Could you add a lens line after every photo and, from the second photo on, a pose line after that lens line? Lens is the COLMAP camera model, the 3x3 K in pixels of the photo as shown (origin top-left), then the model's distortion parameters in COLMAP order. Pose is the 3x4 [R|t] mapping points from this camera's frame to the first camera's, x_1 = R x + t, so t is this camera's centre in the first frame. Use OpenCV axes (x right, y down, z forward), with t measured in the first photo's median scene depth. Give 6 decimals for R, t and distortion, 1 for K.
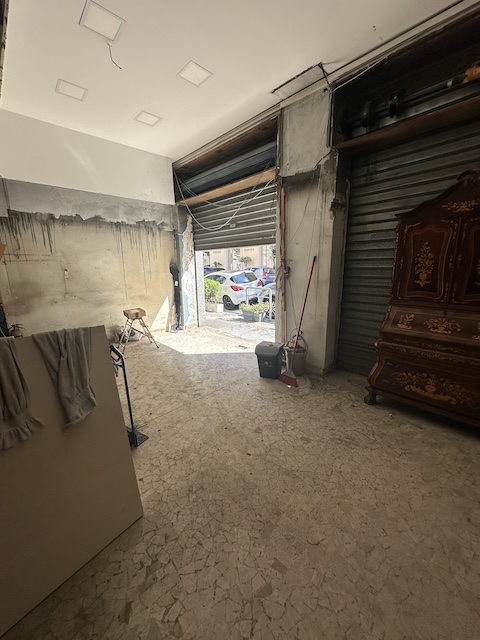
lens RADIAL K [[256.5, 0, 241.3], [0, 256.5, 320.2], [0, 0, 1]] dist [-0.000879, -0.000132]
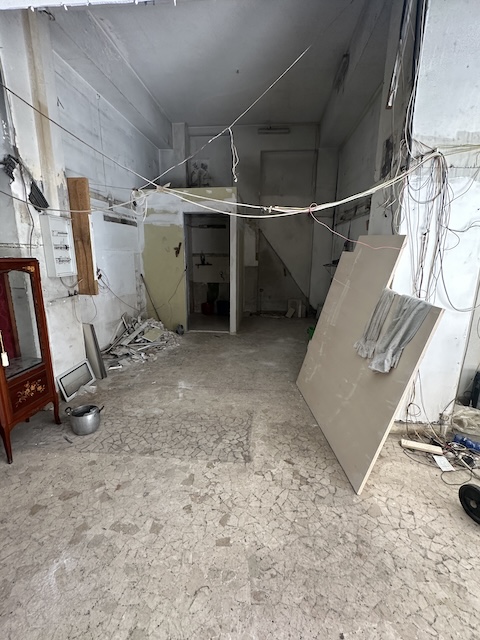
lens RADIAL K [[296.2, 0, 240.0], [0, 296.2, 320.0], [0, 0, 1]] dist [-0.000240, 0.000037]
pose [[-0.770808, 0.147453, -0.619768, 0.648843], [-0.133516, 0.913849, 0.383475, -0.258929], [0.622919, 0.378335, -0.684715, 1.424912]]
